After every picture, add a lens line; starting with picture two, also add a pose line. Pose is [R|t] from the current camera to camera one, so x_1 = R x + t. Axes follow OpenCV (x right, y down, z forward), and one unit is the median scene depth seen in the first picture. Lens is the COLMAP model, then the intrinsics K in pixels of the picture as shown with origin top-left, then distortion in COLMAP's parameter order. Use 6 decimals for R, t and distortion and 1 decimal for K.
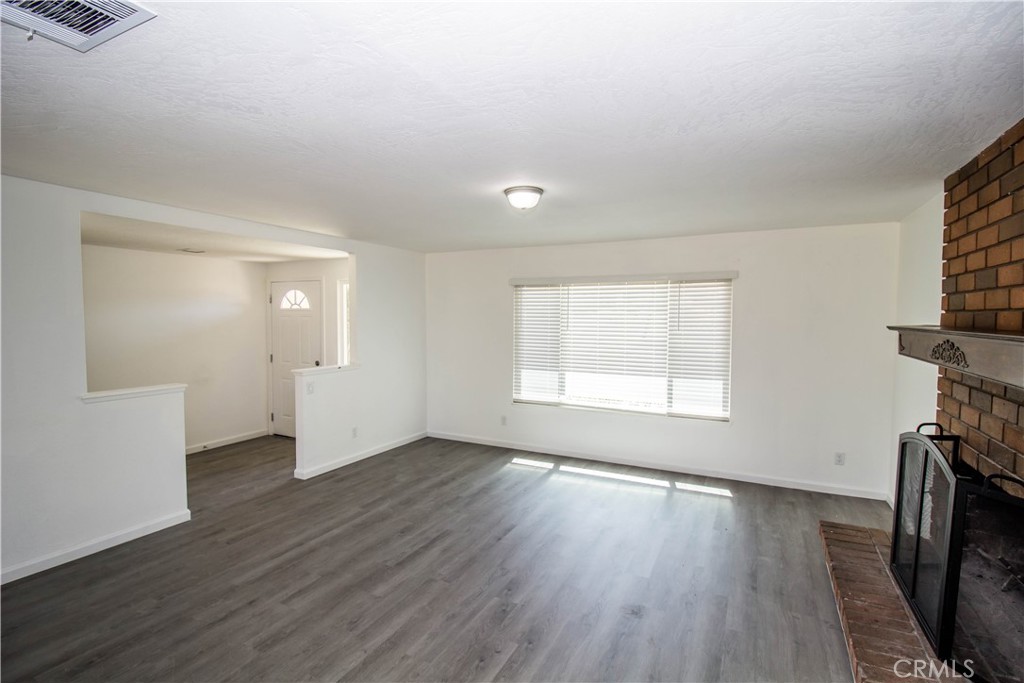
lens RADIAL K [[483.1, 0, 514.5], [0, 483.1, 339.0], [0, 0, 1]] dist [0.001352, -0.013482]
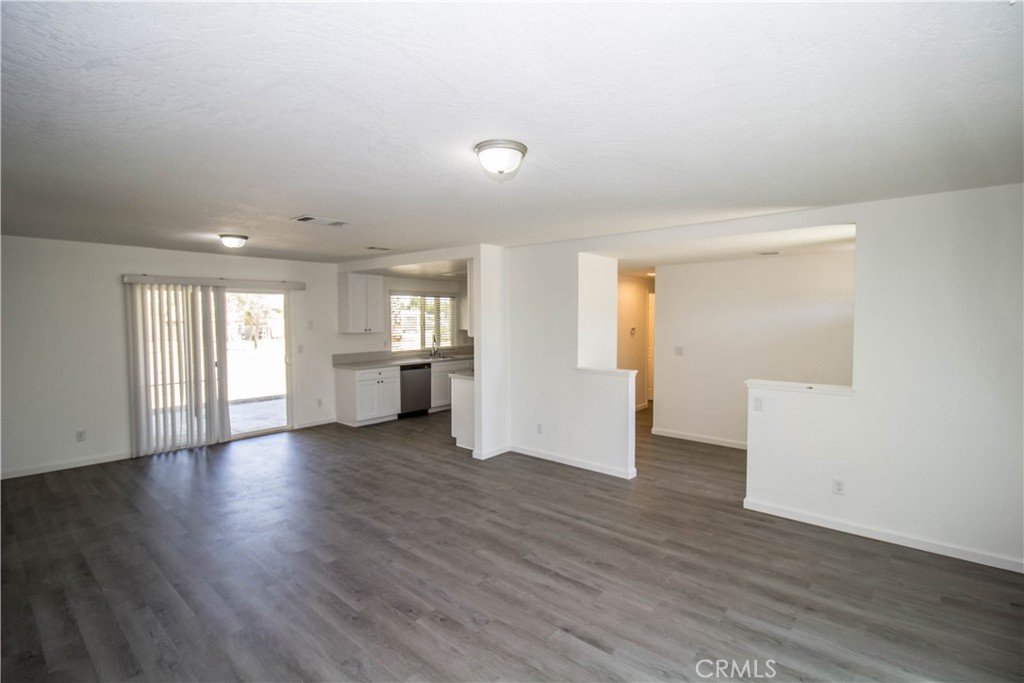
lens RADIAL K [[483.1, 0, 514.5], [0, 483.1, 339.0], [0, 0, 1]] dist [0.001352, -0.013482]
pose [[-0.248673, 0.039357, -0.967788, 0.662193], [-0.044325, 0.997665, 0.051962, -0.048431], [0.967573, 0.055818, -0.246348, 1.080588]]
